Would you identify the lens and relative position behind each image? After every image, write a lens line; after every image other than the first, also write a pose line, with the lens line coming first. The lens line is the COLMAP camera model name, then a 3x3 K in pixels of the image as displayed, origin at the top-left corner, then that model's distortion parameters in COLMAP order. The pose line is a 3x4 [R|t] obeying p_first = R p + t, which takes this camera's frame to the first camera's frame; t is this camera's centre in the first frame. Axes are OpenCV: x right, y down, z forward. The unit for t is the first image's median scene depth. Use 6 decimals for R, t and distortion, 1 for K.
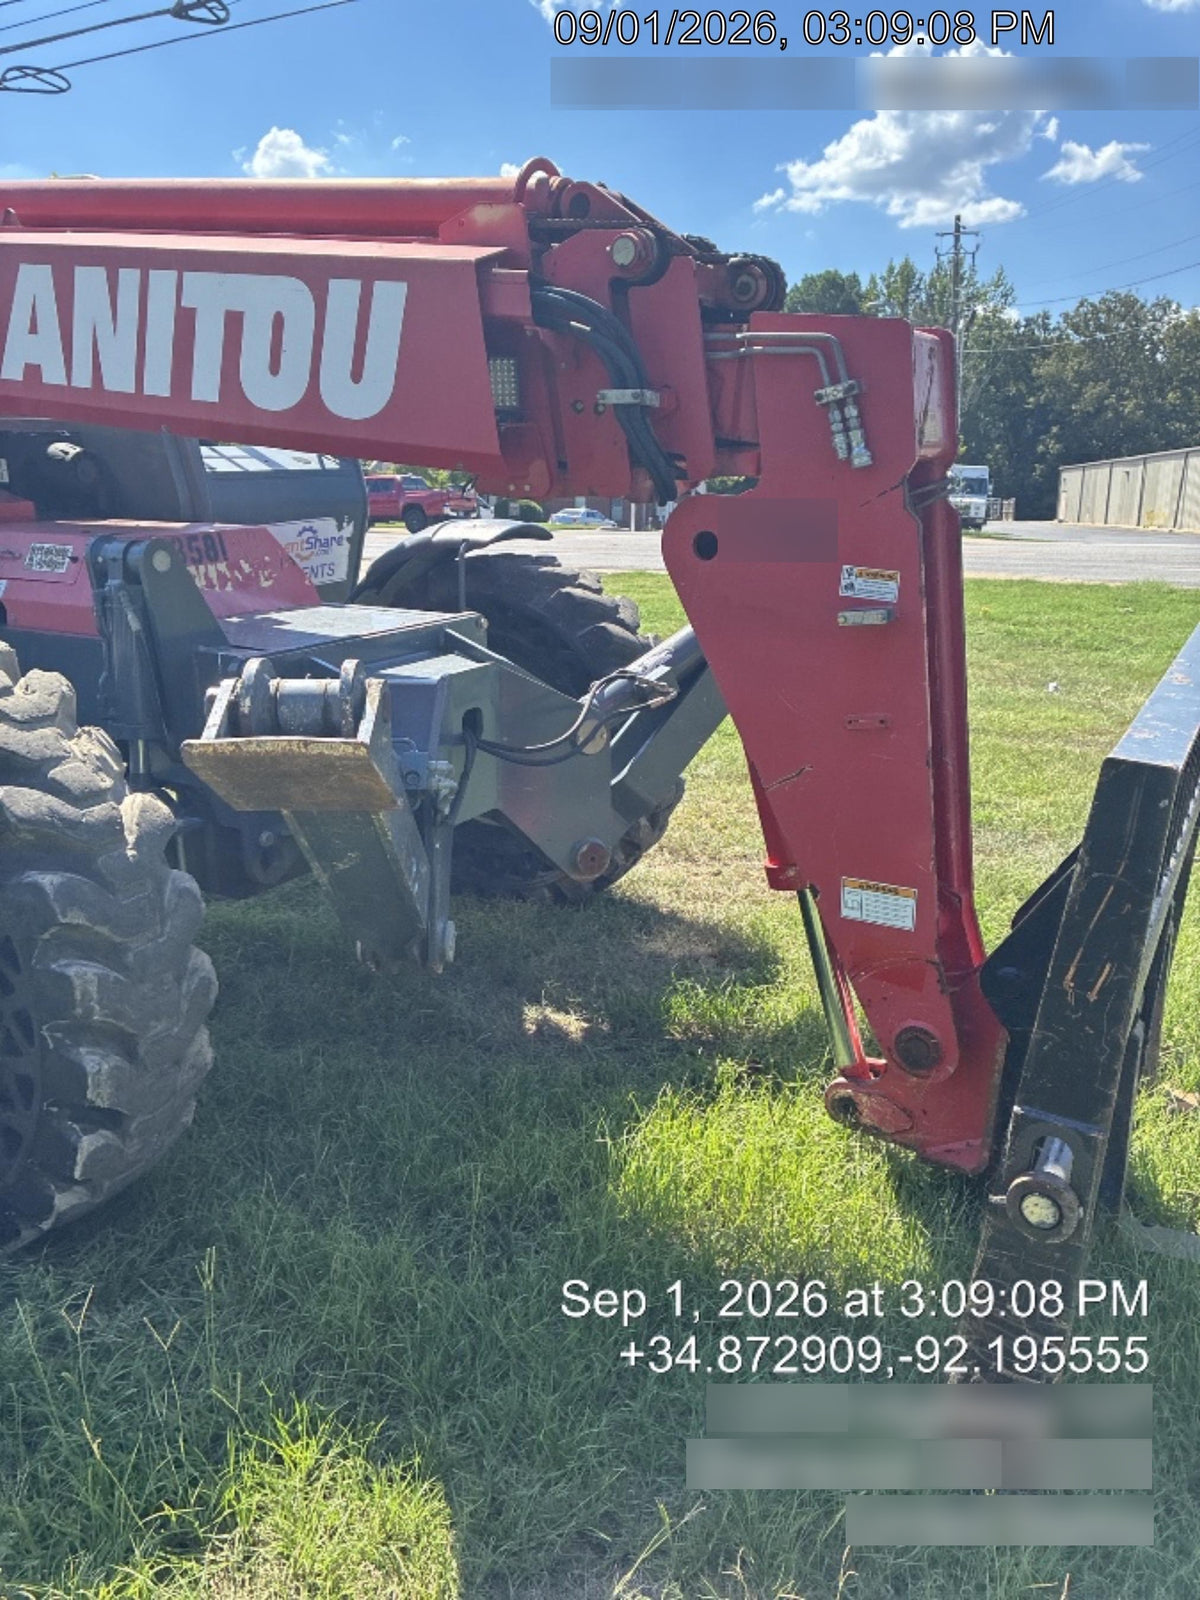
lens RADIAL K [[1139.1, 0, 598.5], [0, 1139.1, 779.7], [0, 0, 1]] dist [0.012950, 0.000884]
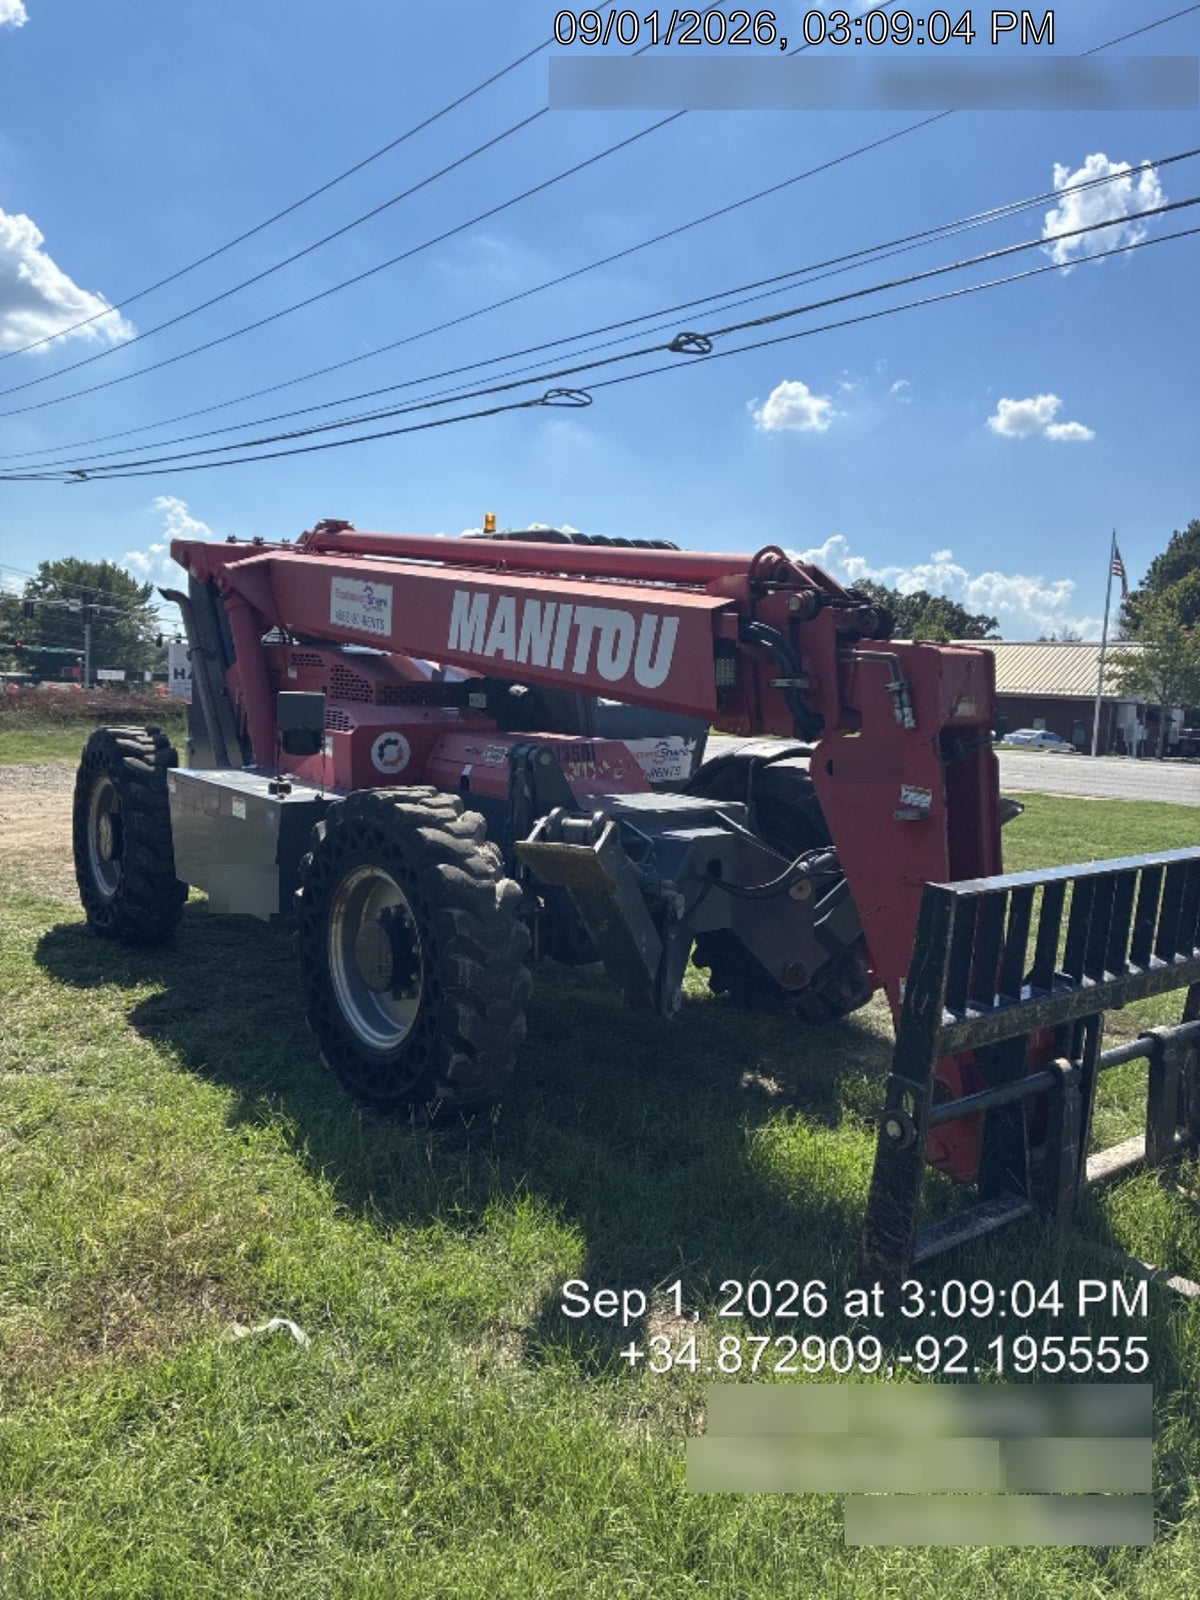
lens RADIAL K [[1177.1, 0, 635.0], [0, 1177.1, 805.7], [0, 0, 1]] dist [0.019780, 0.003534]
pose [[0.930961, 0.070932, -0.358163, 0.325652], [-0.127126, 0.982540, -0.135848, 0.088692], [0.342273, 0.172001, 0.923723, -0.503967]]
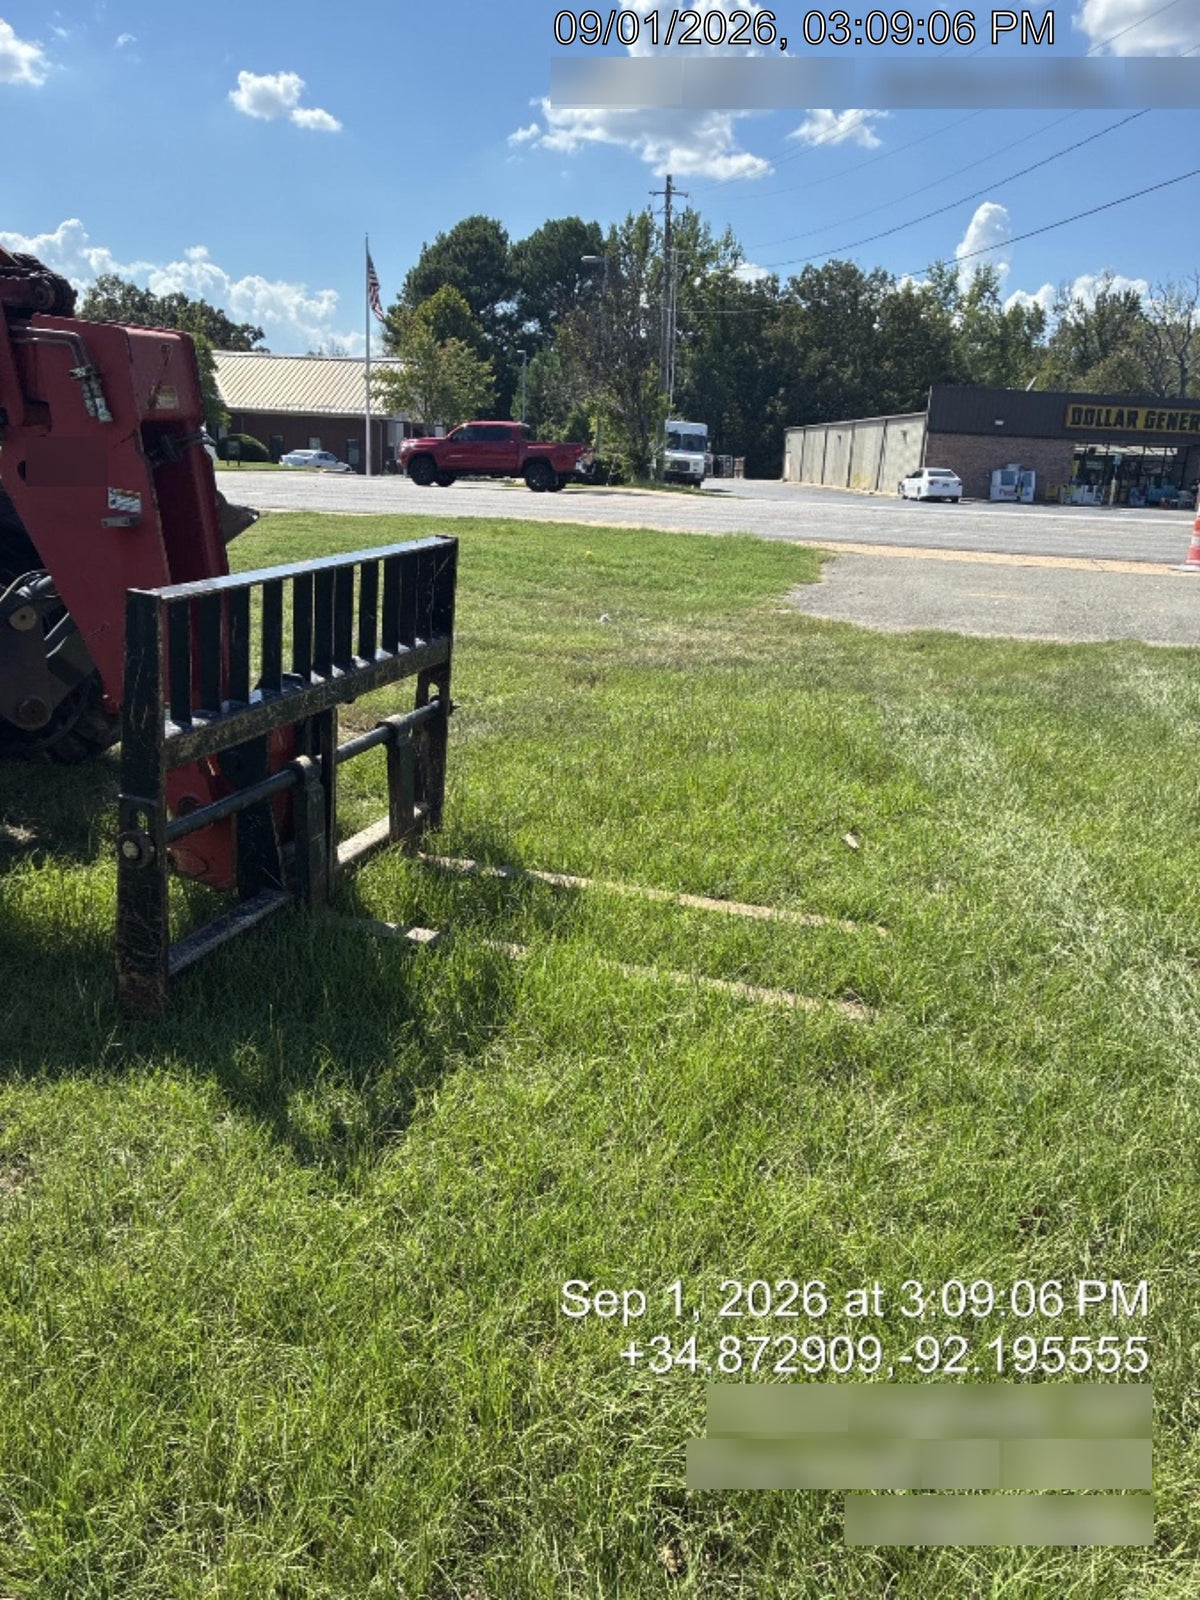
lens RADIAL K [[1163.1, 0, 603.1], [0, 1163.1, 813.4], [0, 0, 1]] dist [0.013784, 0.004123]
pose [[0.982394, -0.019415, 0.185812, 0.391740], [0.007482, 0.997876, 0.064708, 0.104394], [-0.186673, -0.062178, 0.980452, -0.471525]]
